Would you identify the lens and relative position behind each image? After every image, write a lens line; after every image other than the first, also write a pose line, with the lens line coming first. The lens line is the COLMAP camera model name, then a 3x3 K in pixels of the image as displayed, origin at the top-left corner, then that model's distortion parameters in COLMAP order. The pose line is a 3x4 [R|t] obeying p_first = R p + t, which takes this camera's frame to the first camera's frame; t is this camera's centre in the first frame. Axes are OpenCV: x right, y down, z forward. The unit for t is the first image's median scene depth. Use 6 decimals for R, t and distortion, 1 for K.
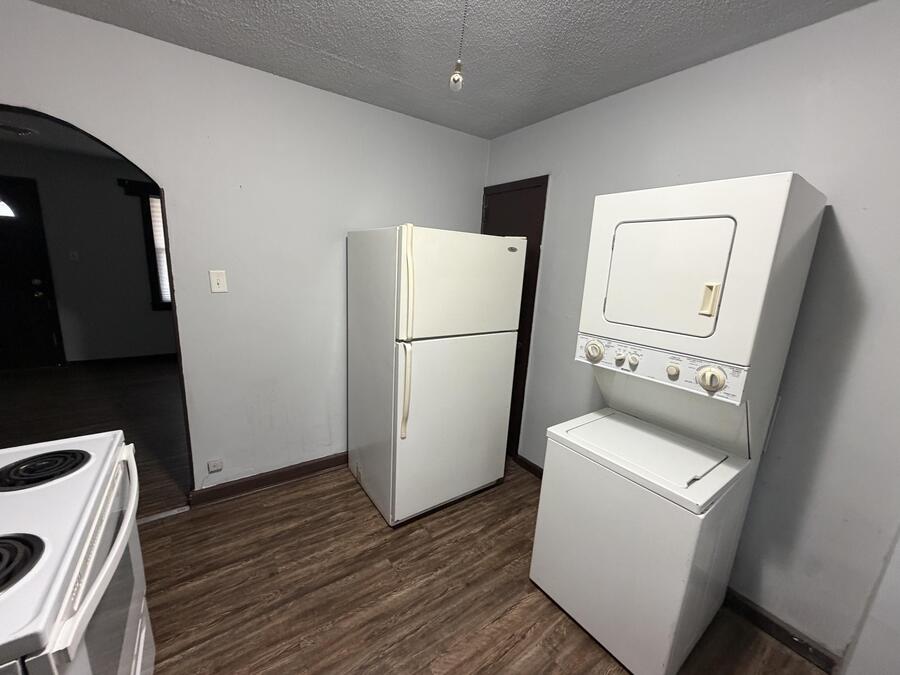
lens RADIAL K [[350.6, 0, 448.4], [0, 350.6, 337.7], [0, 0, 1]] dist [-0.010503, -0.000380]
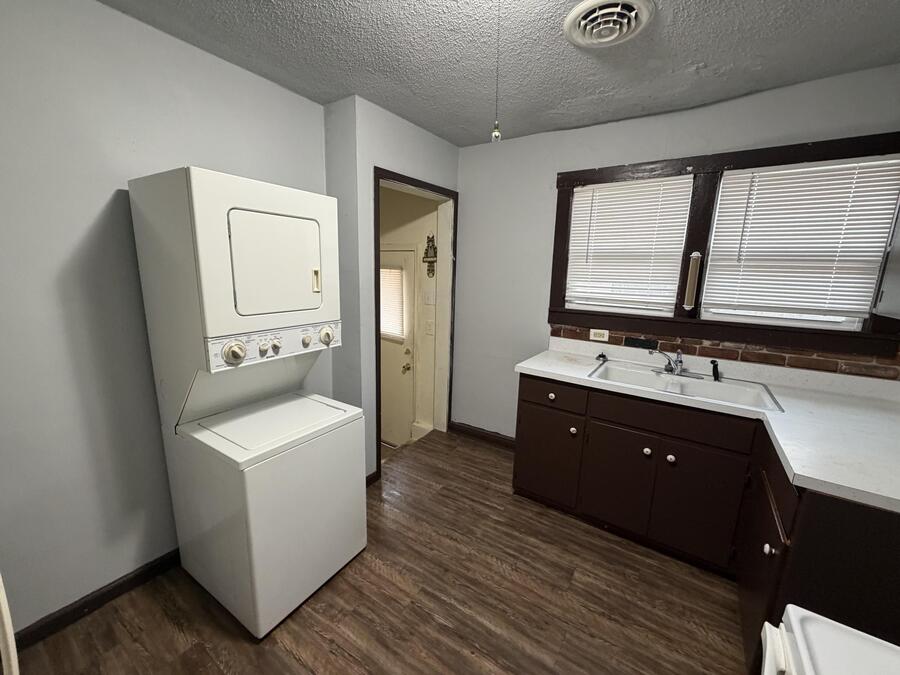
lens RADIAL K [[350.6, 0, 448.2], [0, 350.6, 338.6], [0, 0, 1]] dist [-0.010503, -0.000380]
pose [[-0.357268, -0.243880, 0.901600, -0.581391], [0.145271, 0.939051, 0.311575, -0.198181], [-0.922635, 0.242292, -0.300065, 0.793531]]
